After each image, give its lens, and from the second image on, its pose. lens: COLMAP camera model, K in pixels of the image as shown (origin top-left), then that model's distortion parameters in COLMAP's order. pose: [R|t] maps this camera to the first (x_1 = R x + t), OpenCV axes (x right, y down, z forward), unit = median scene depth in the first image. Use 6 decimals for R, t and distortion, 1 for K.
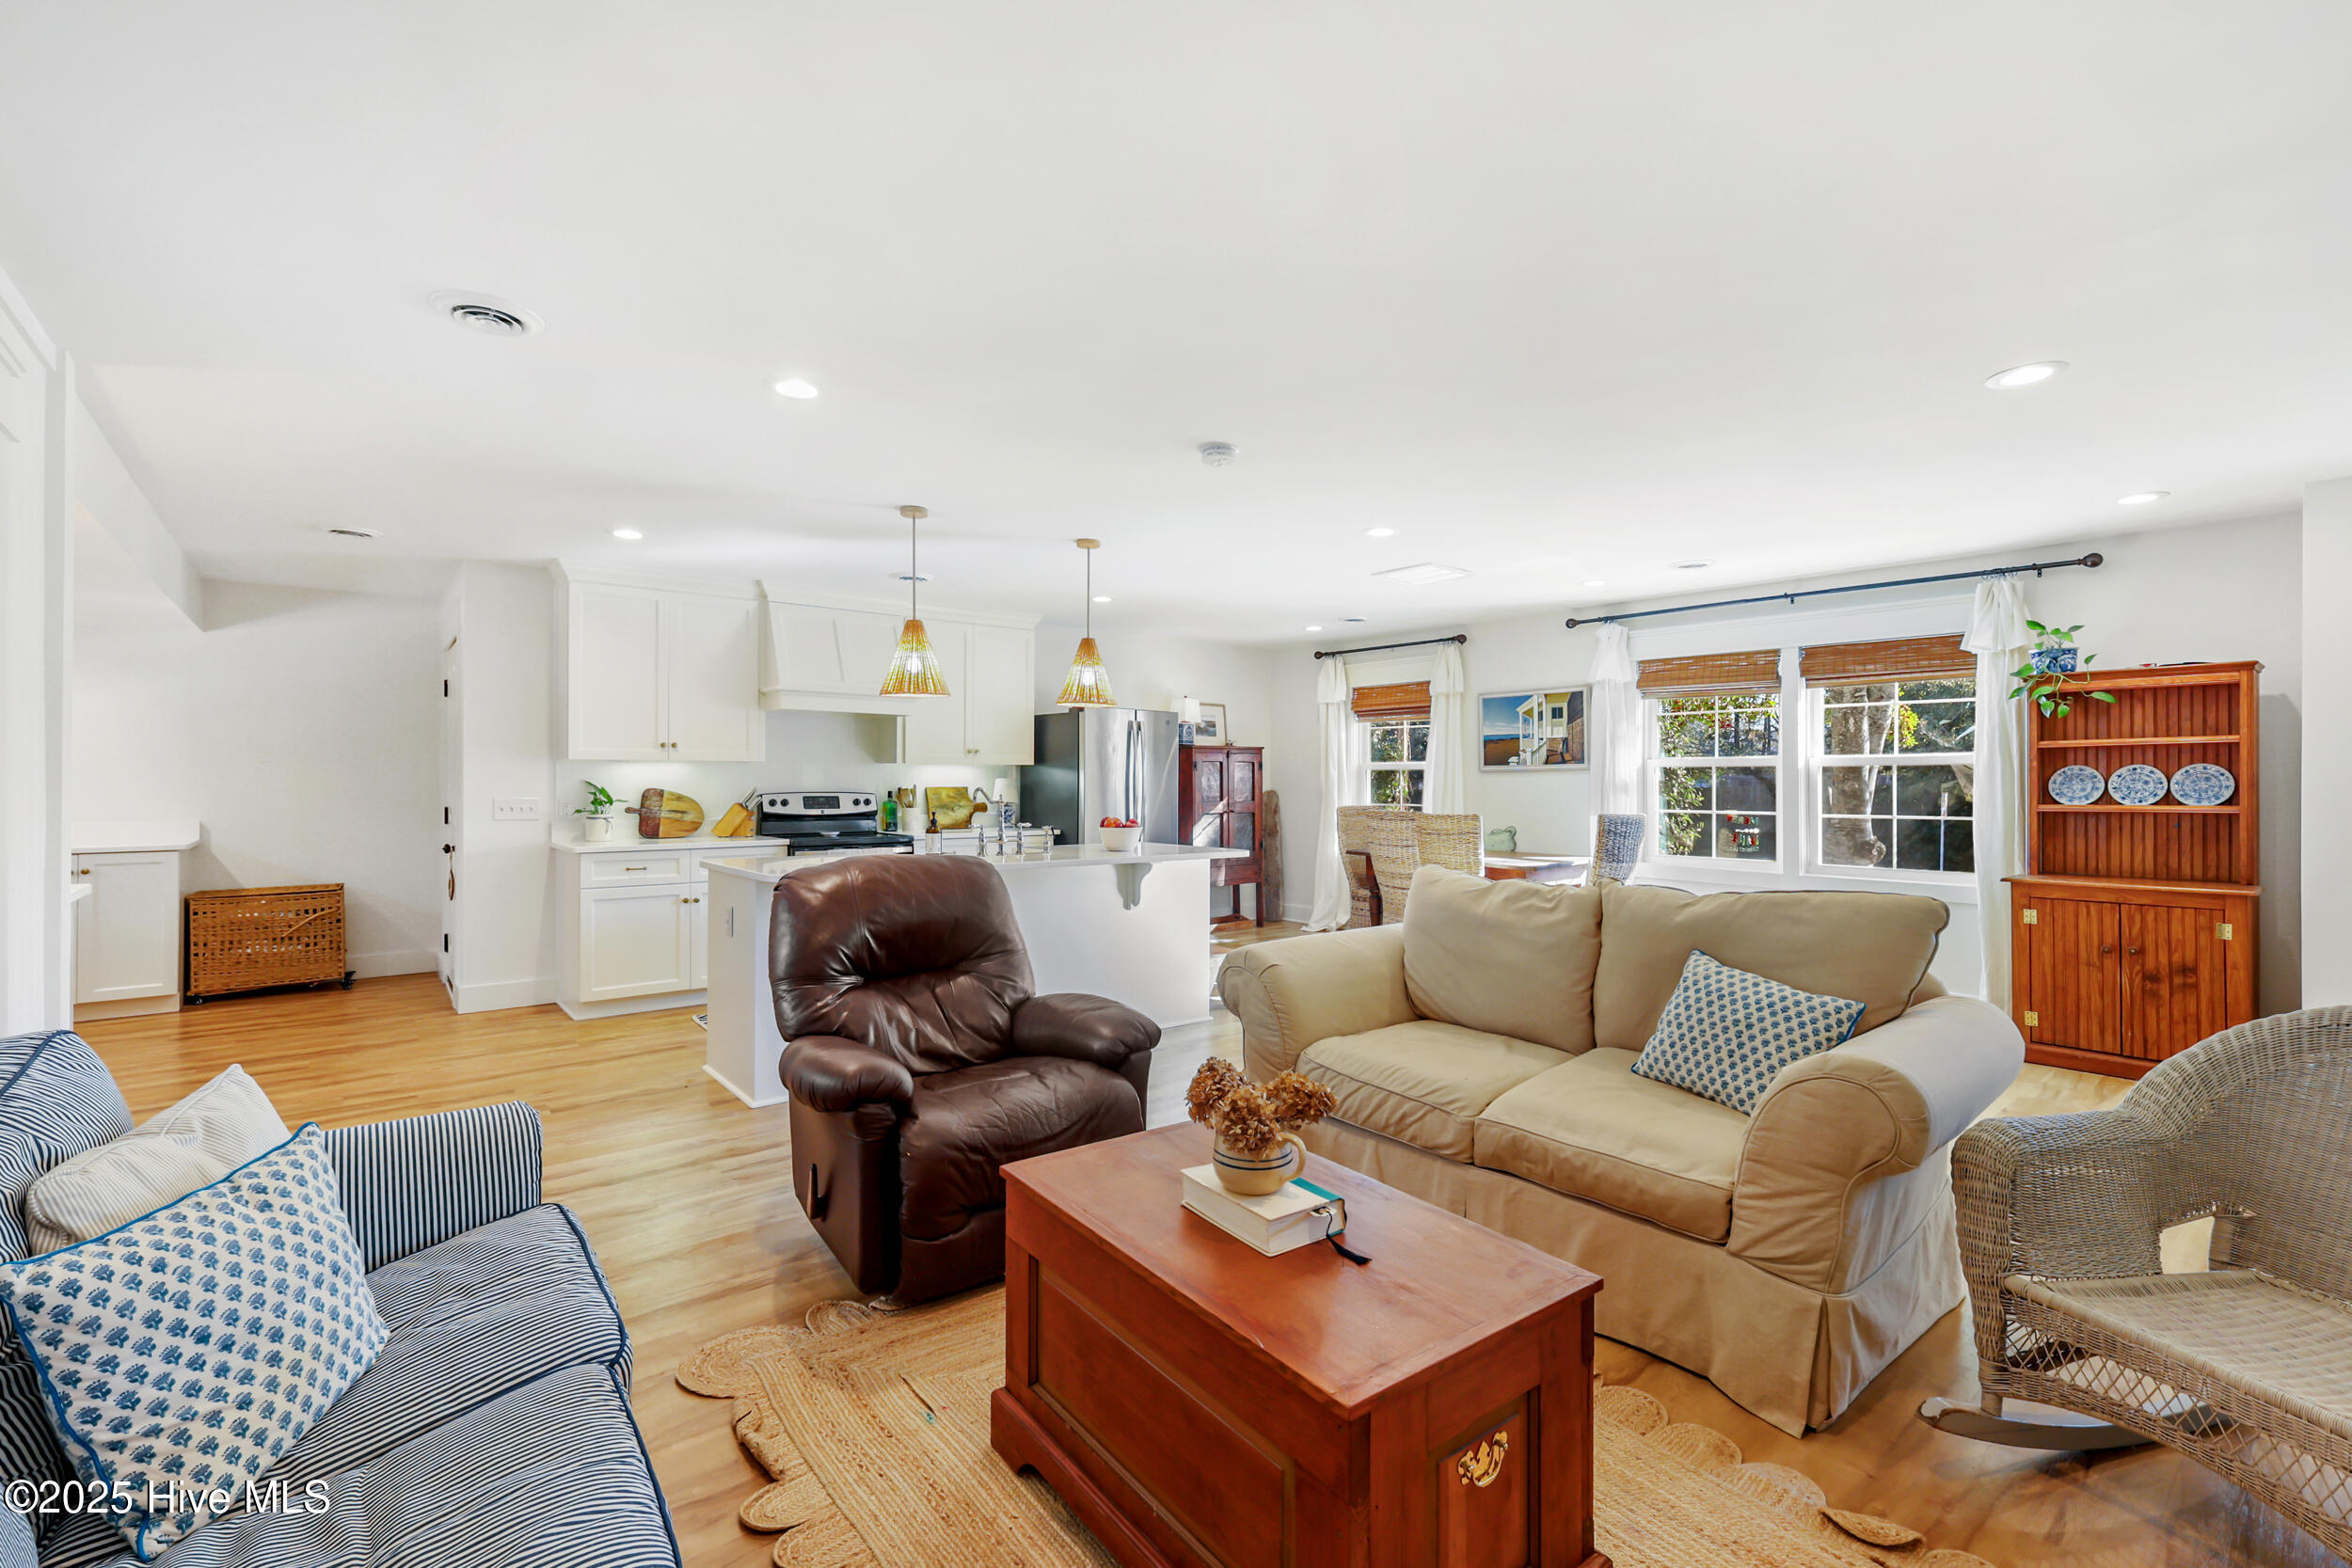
lens RADIAL K [[1029.3, 0, 1182.3], [0, 1029.3, 785.7], [0, 0, 1]] dist [0.005791, -0.001416]
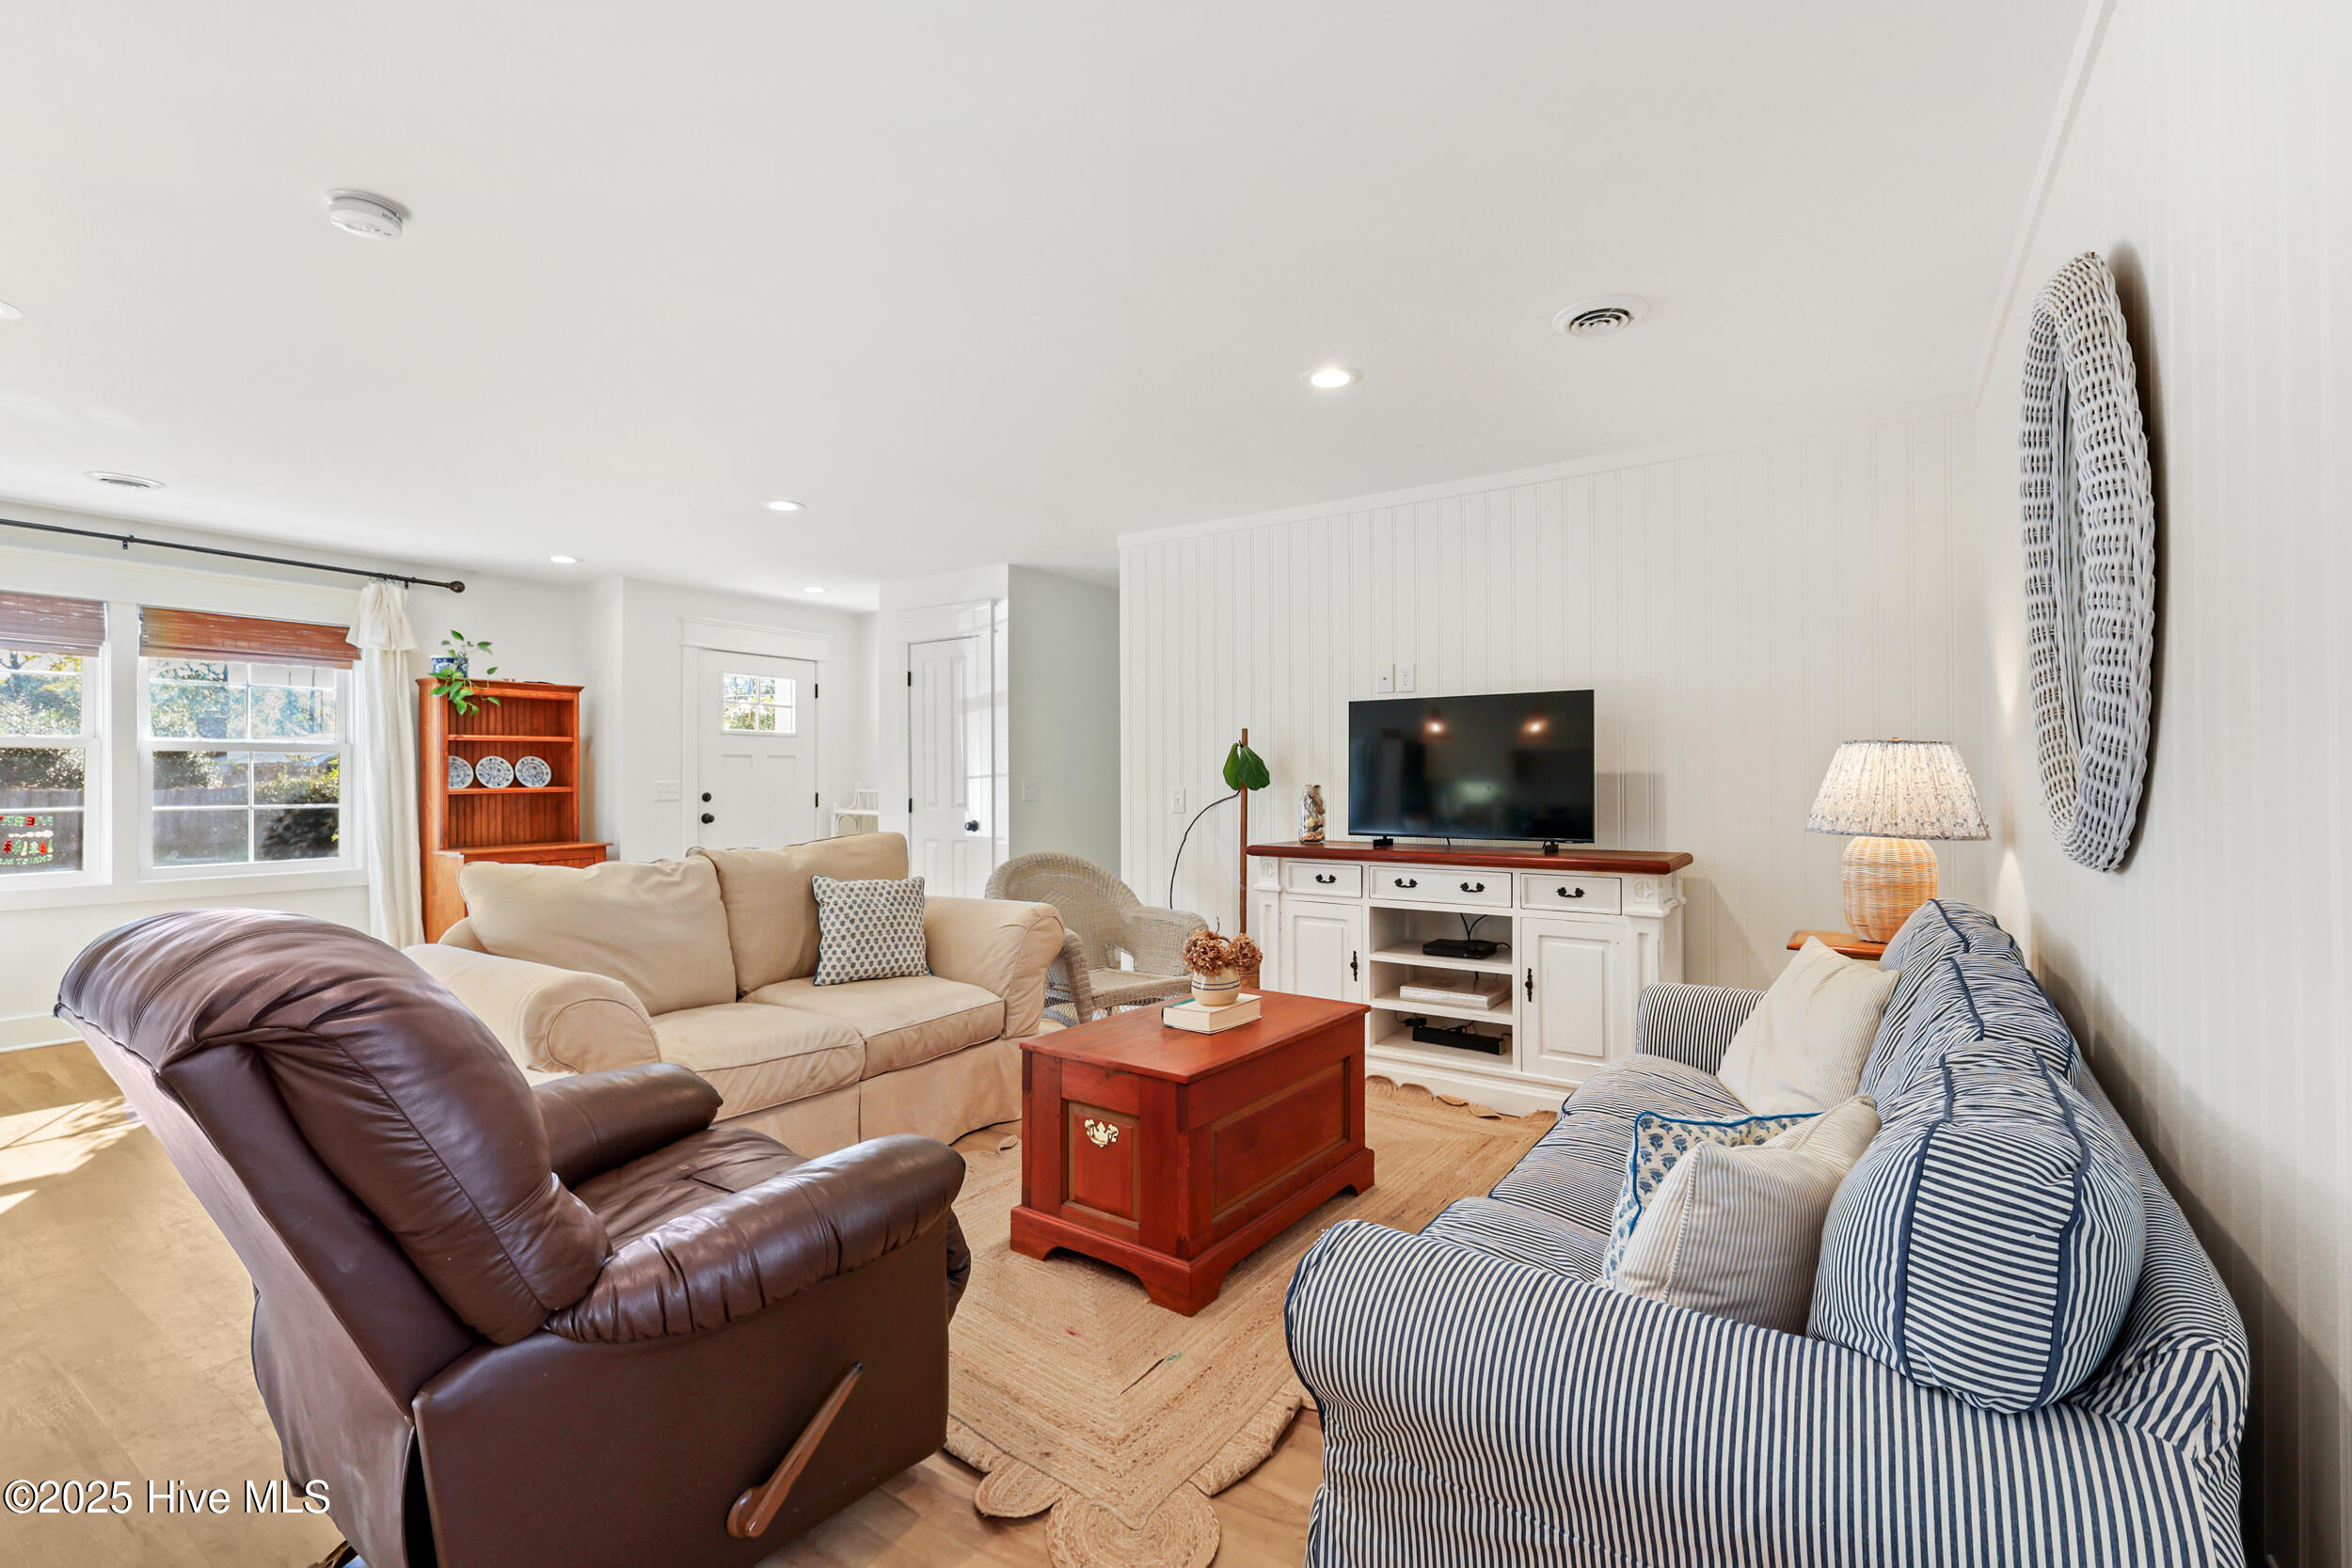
lens RADIAL K [[1029.3, 0, 1176.6], [0, 1029.3, 767.1], [0, 0, 1]] dist [0.005791, -0.001416]
pose [[-0.289095, 0.012057, 0.957224, -0.363676], [0.010544, 0.999900, -0.009410, 0.009563], [-0.957242, 0.007373, -0.289194, 0.380326]]
